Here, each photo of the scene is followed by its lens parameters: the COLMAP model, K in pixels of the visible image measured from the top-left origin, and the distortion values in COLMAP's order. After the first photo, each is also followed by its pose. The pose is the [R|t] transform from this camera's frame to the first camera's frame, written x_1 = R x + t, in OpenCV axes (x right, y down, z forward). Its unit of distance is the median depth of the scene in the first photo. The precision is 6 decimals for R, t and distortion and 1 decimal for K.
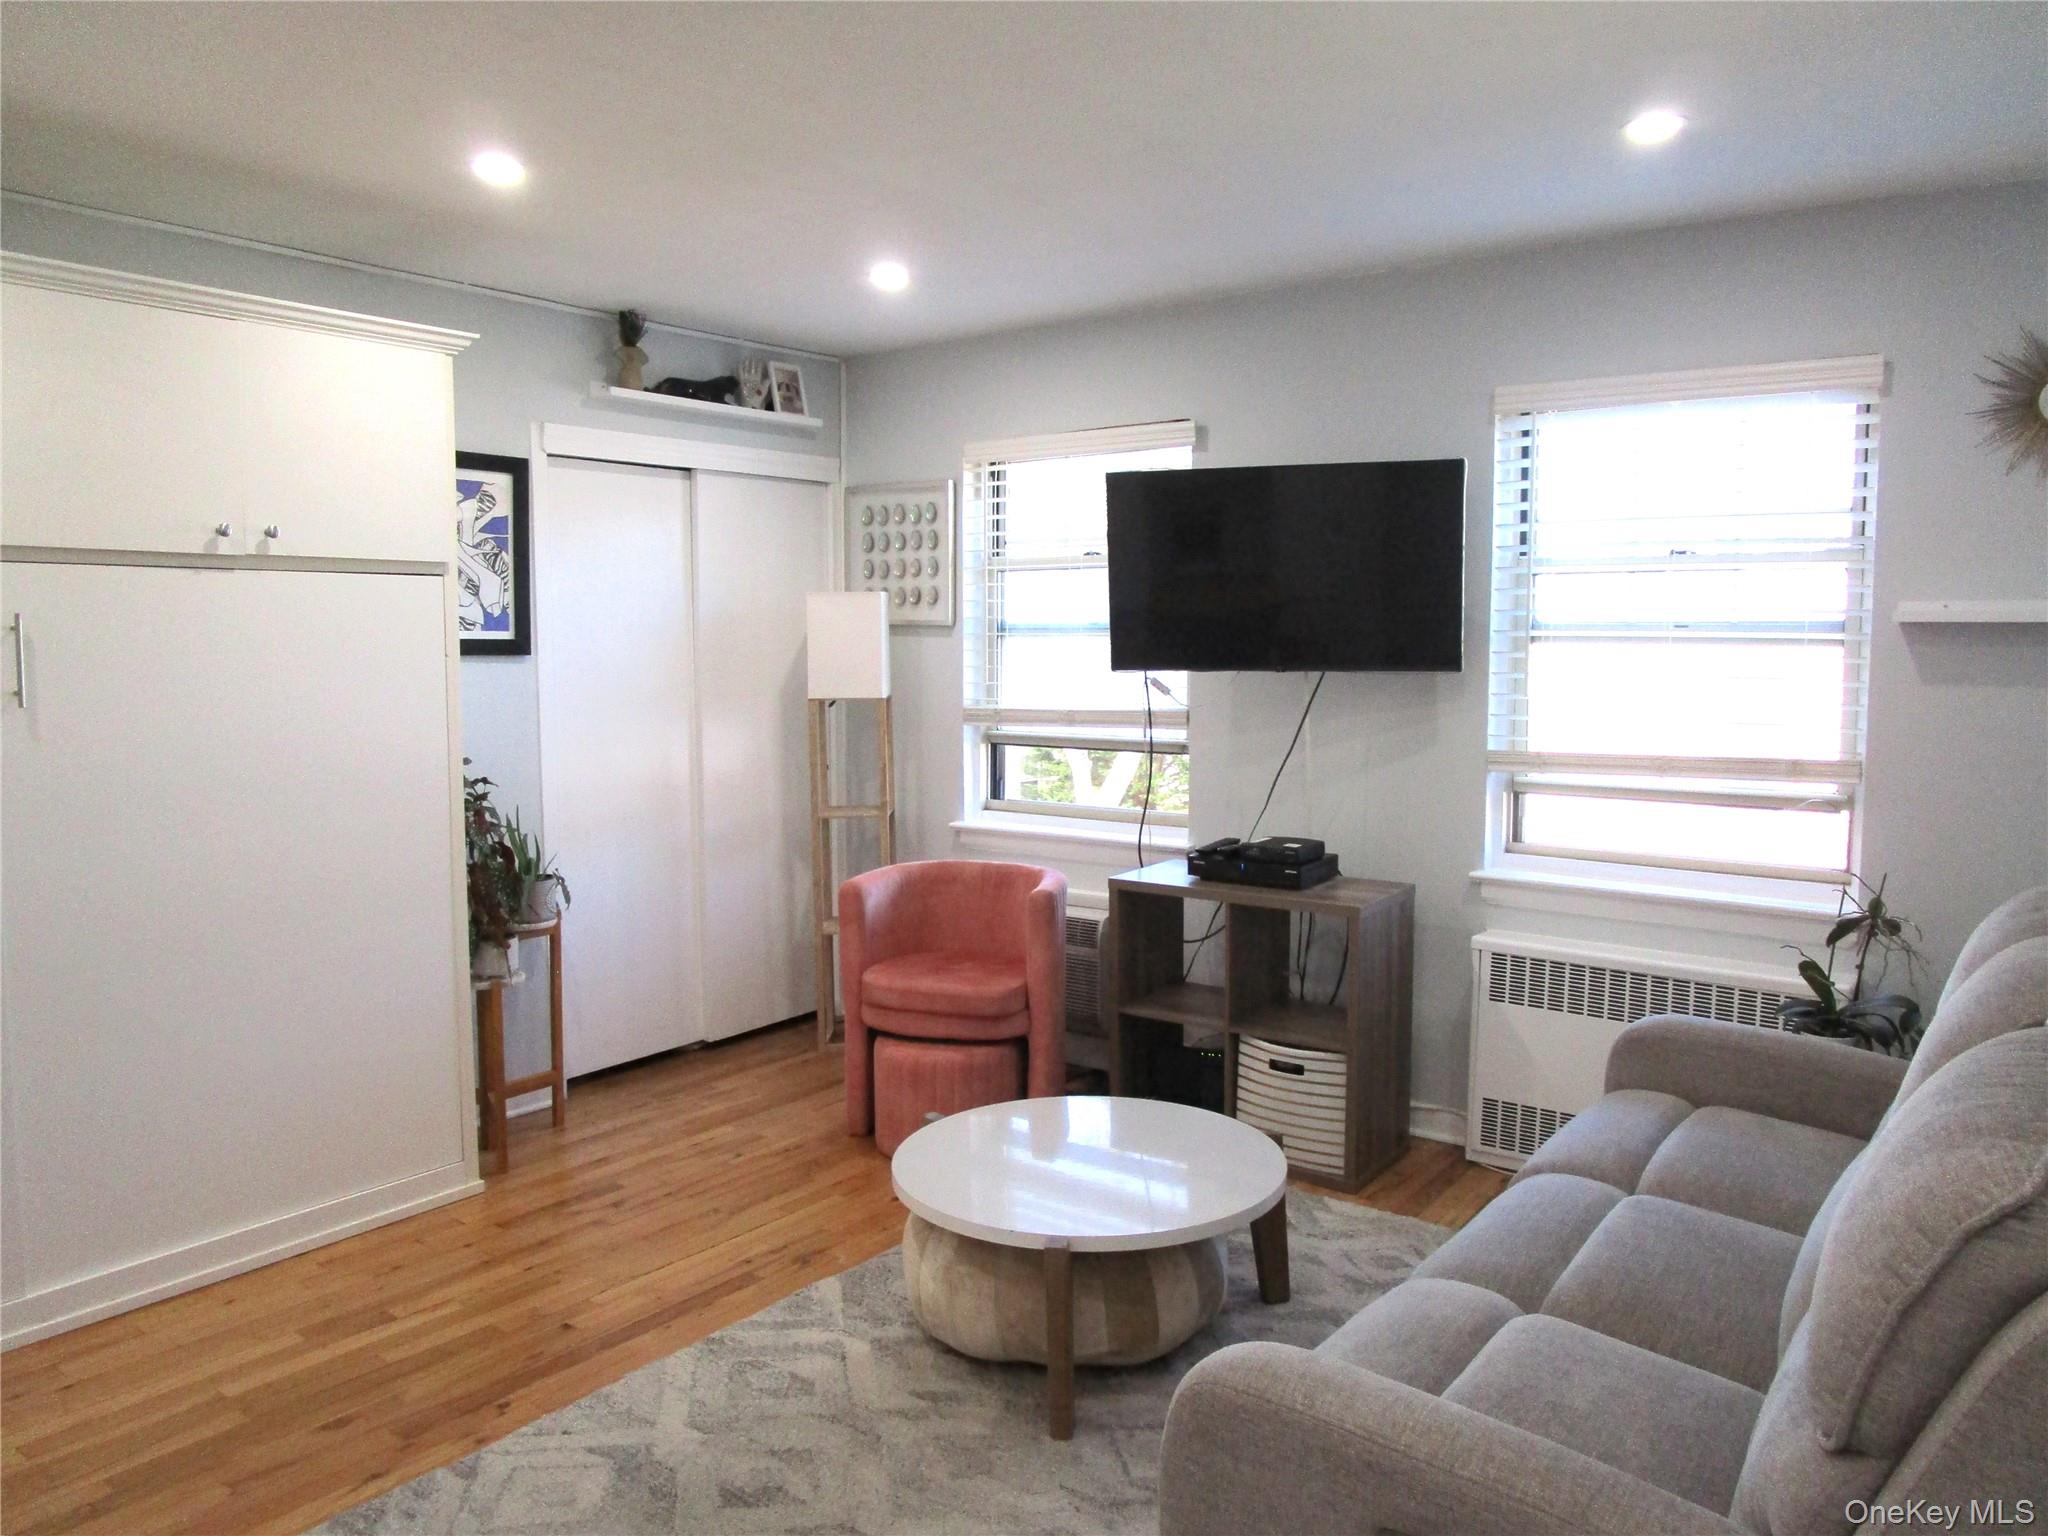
lens RADIAL K [[1481.3, 0, 1010.5], [0, 1481.3, 758.6], [0, 0, 1]] dist [-0.023434, 0.007107]
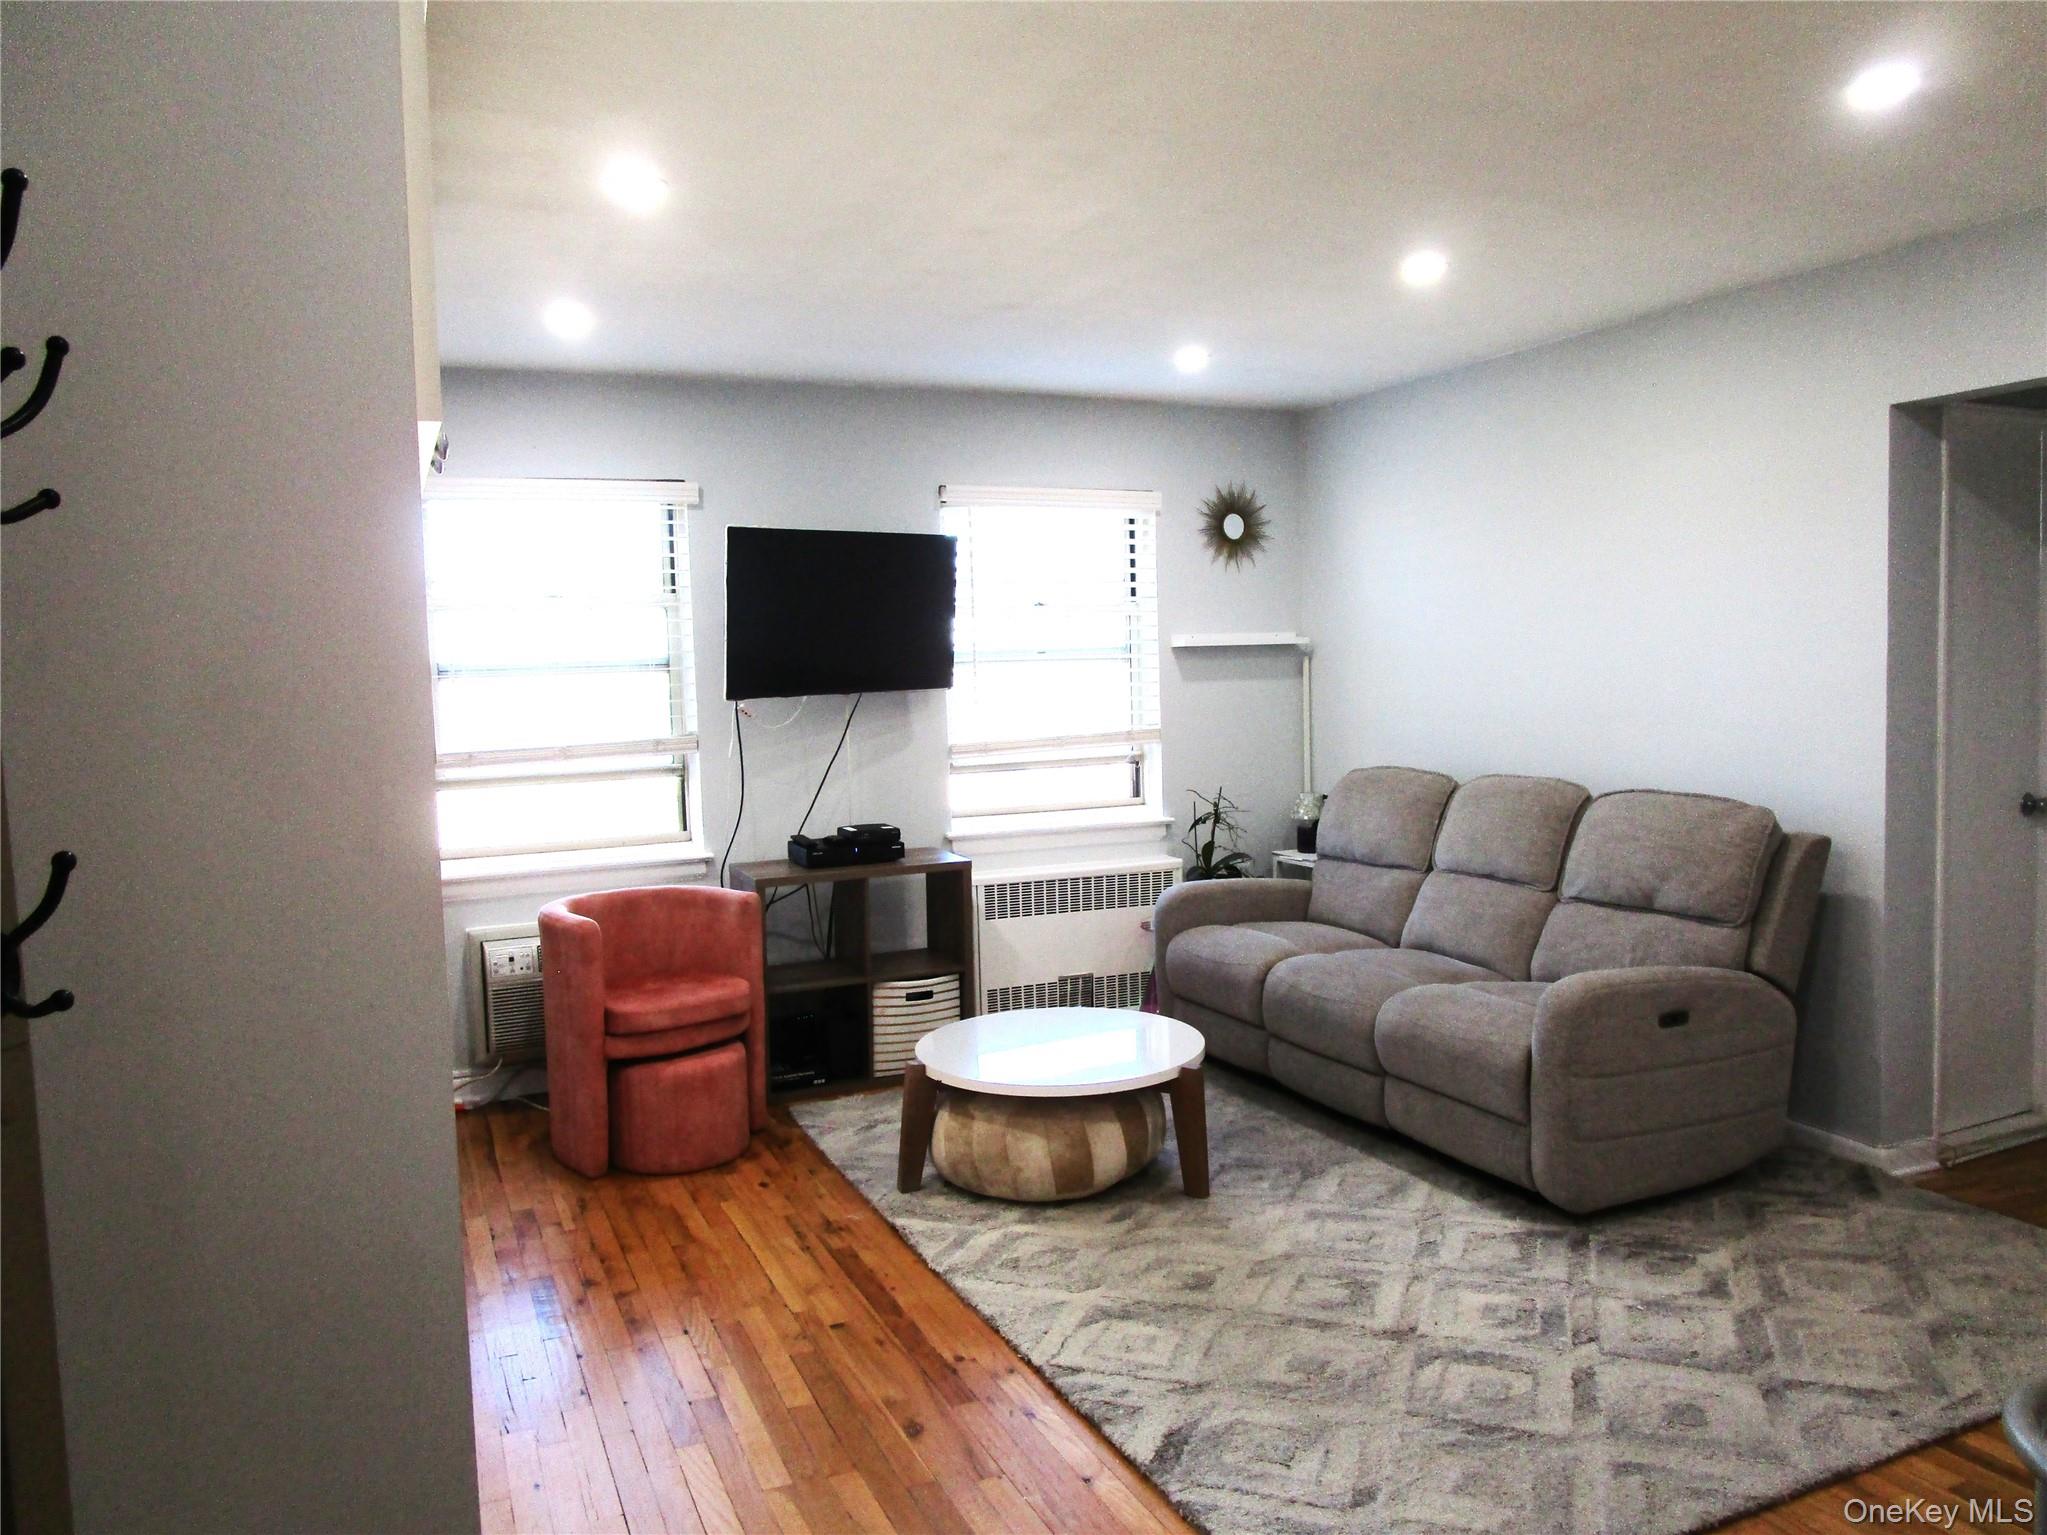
lens RADIAL K [[1480.6, 0, 1021.1], [0, 1480.6, 753.0], [0, 0, 1]] dist [-0.023434, 0.007107]
pose [[0.482353, -0.067323, 0.873386, -0.882357], [0.105116, 0.994286, 0.018590, -0.017053], [-0.869647, 0.082840, 0.486674, 0.274305]]
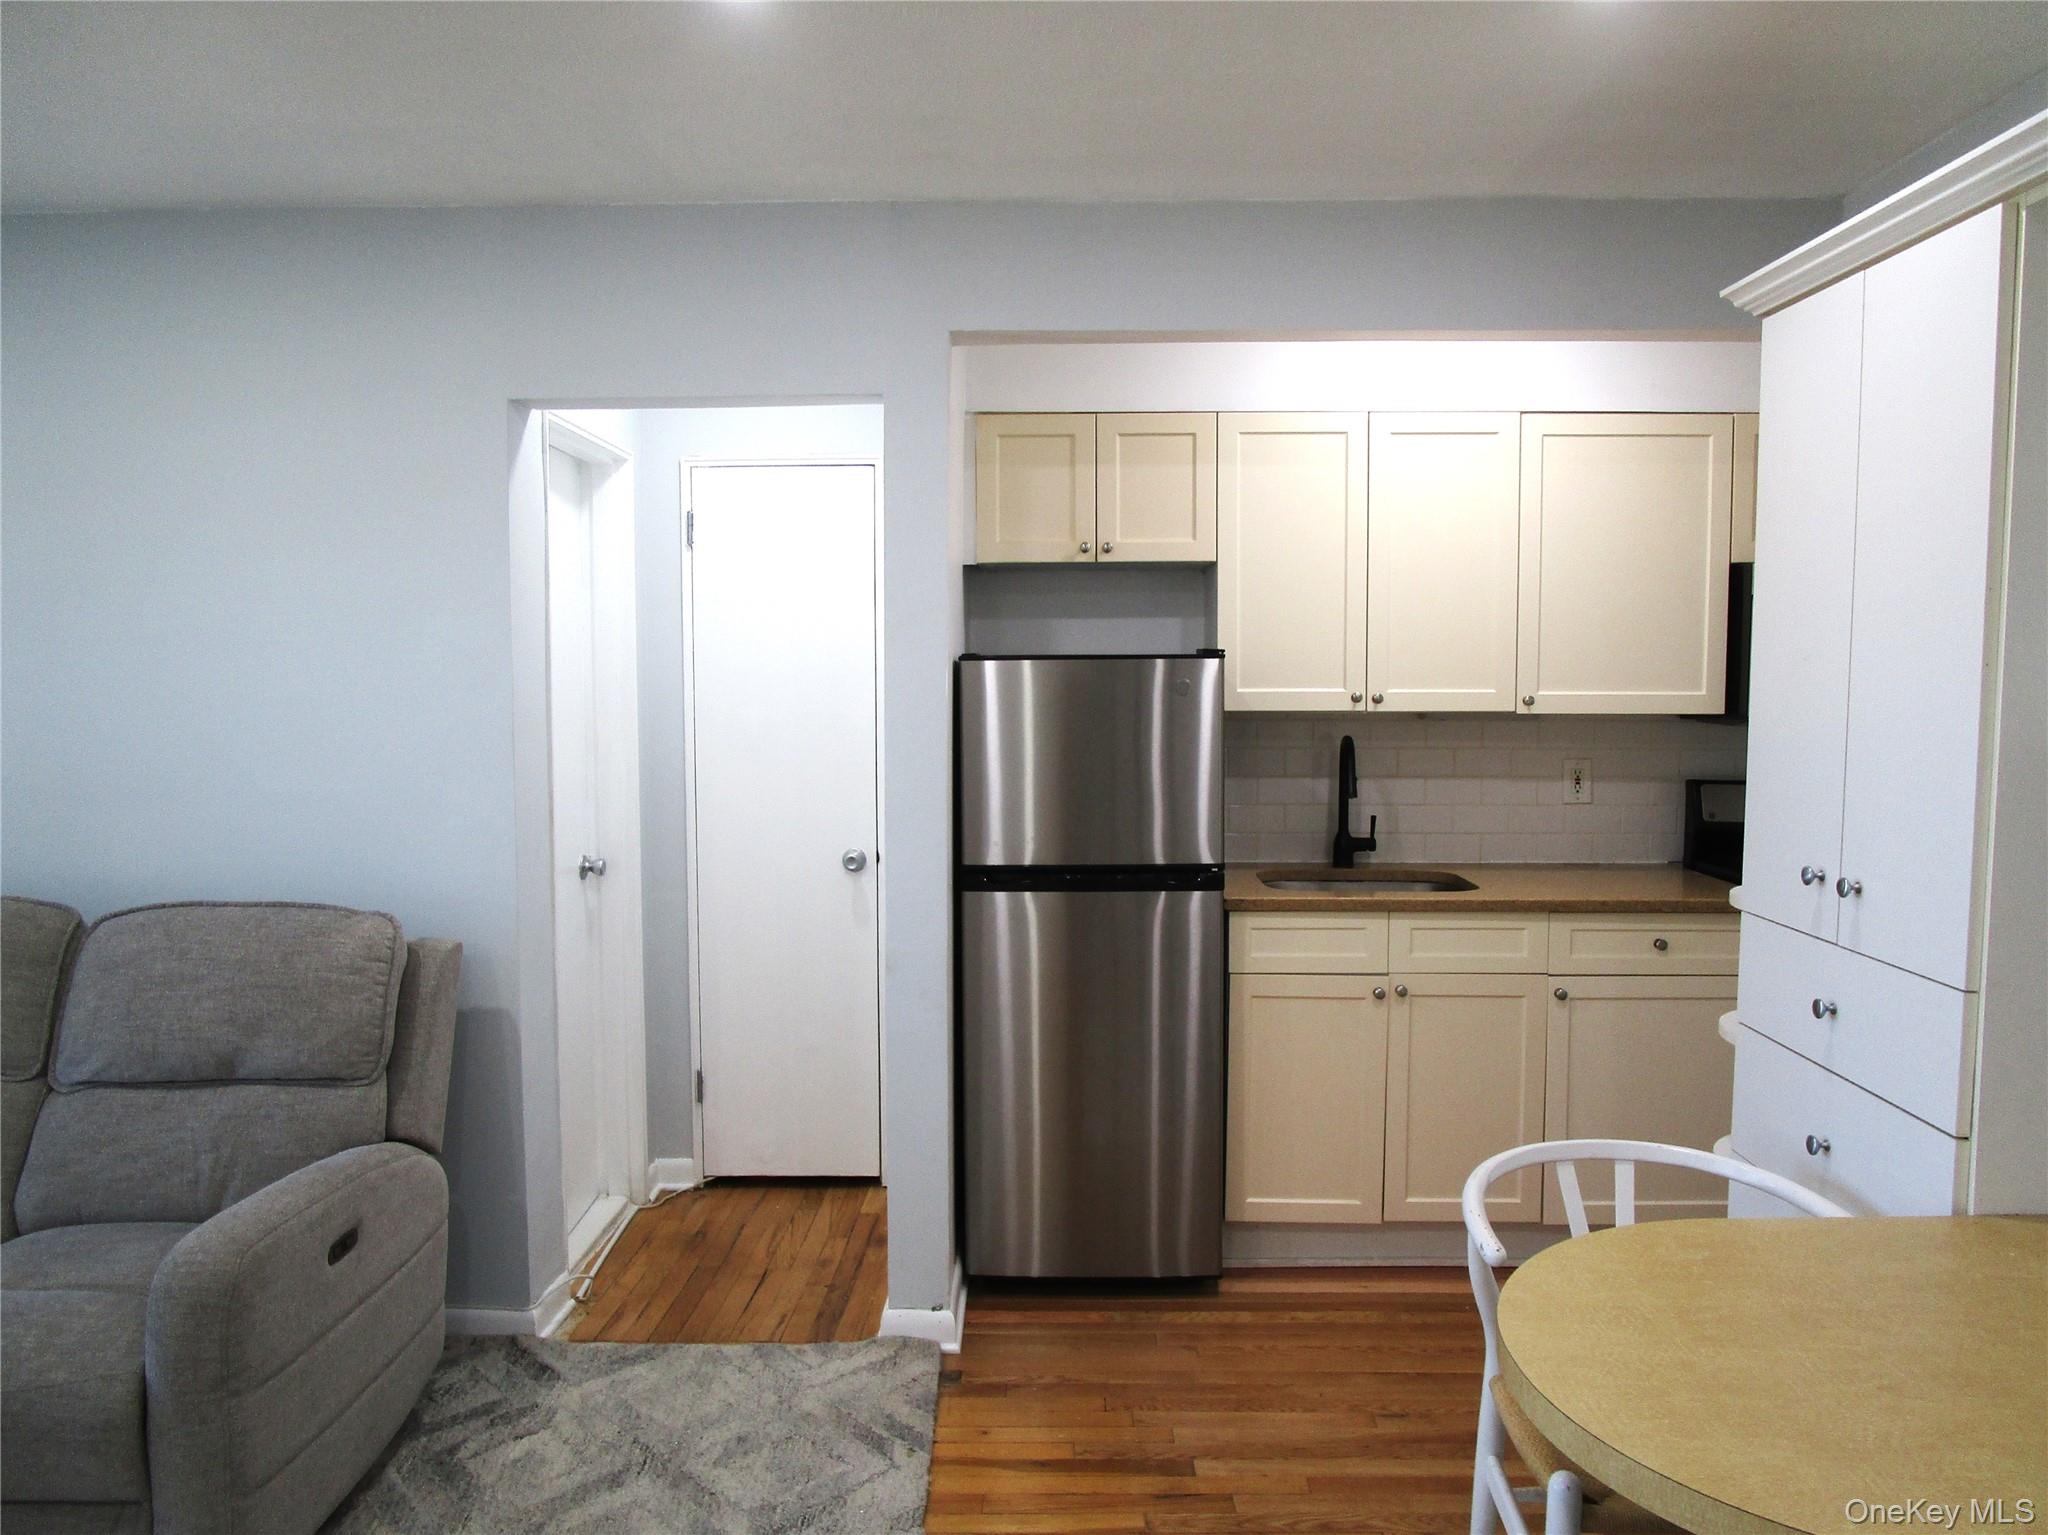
lens RADIAL K [[1481.3, 0, 1020.8], [0, 1481.3, 757.9], [0, 0, 1]] dist [-0.023434, 0.007107]
pose [[-0.579758, -0.050647, 0.813213, -0.557720], [0.081130, 0.989518, 0.119467, -0.048485], [-0.810739, 0.135238, -0.569572, 0.476177]]
